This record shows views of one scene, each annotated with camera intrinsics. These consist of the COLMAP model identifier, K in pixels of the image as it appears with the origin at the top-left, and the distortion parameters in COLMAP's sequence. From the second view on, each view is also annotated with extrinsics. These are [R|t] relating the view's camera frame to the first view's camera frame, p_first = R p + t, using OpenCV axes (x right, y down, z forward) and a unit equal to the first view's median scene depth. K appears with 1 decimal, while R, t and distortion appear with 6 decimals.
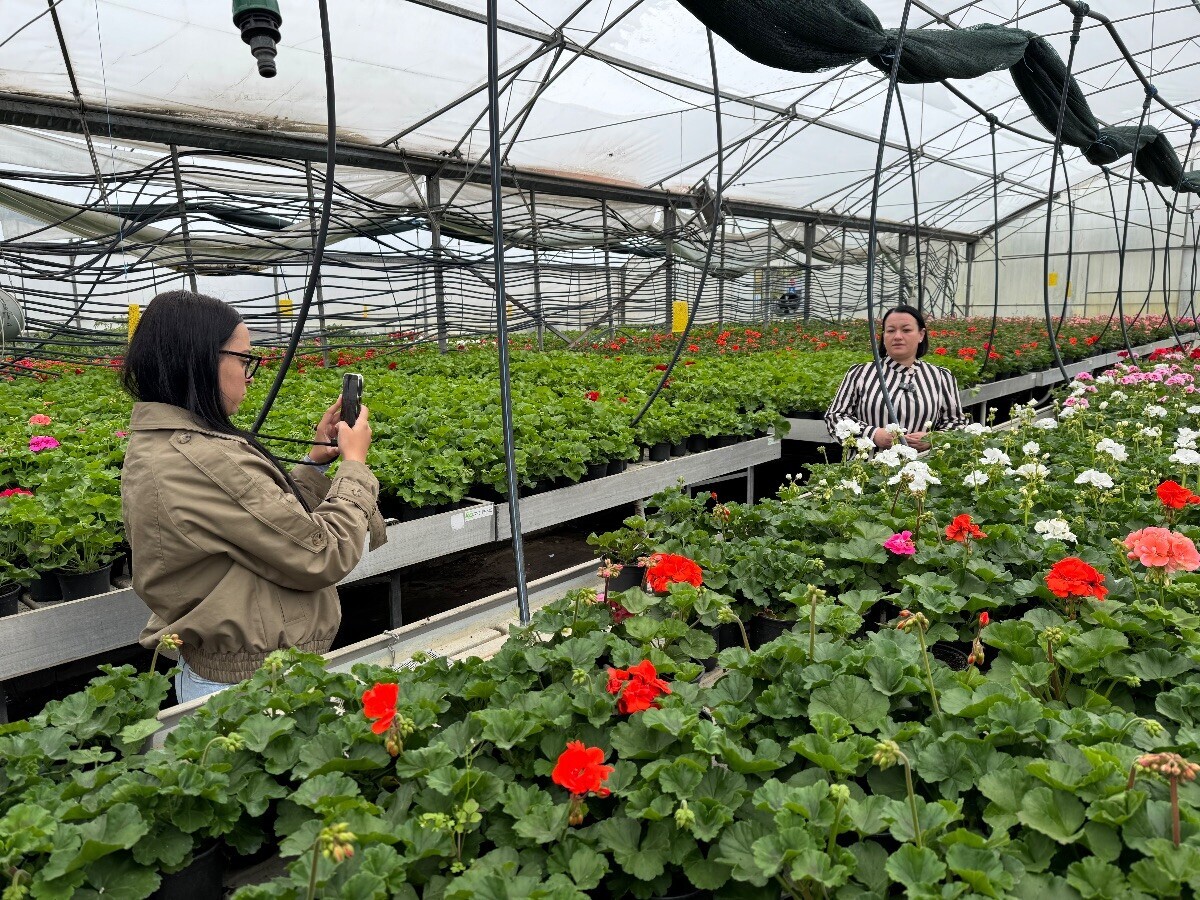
lens RADIAL K [[845.8, 0, 600.0], [0, 845.8, 450.0], [0, 0, 1]] dist [0.185894, -0.404353]
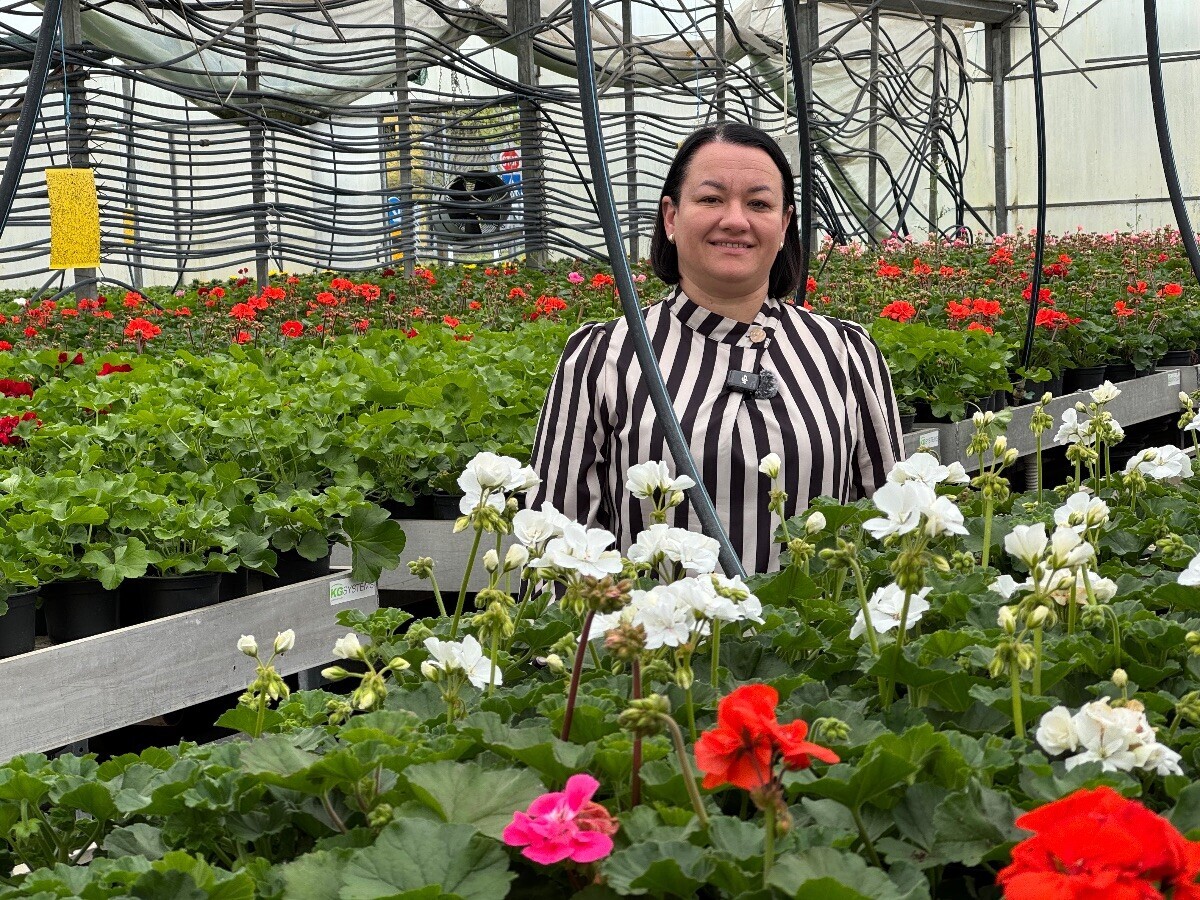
lens RADIAL K [[2663.8, 0, 600.0], [0, 2663.8, 450.0], [0, 0, 1]] dist [0.139776, 0.722377]
pose [[0.972246, -0.045318, 0.229531, 0.069797], [0.067603, 0.993629, -0.090173, 0.027035], [-0.223982, 0.103187, 0.969115, 0.074981]]
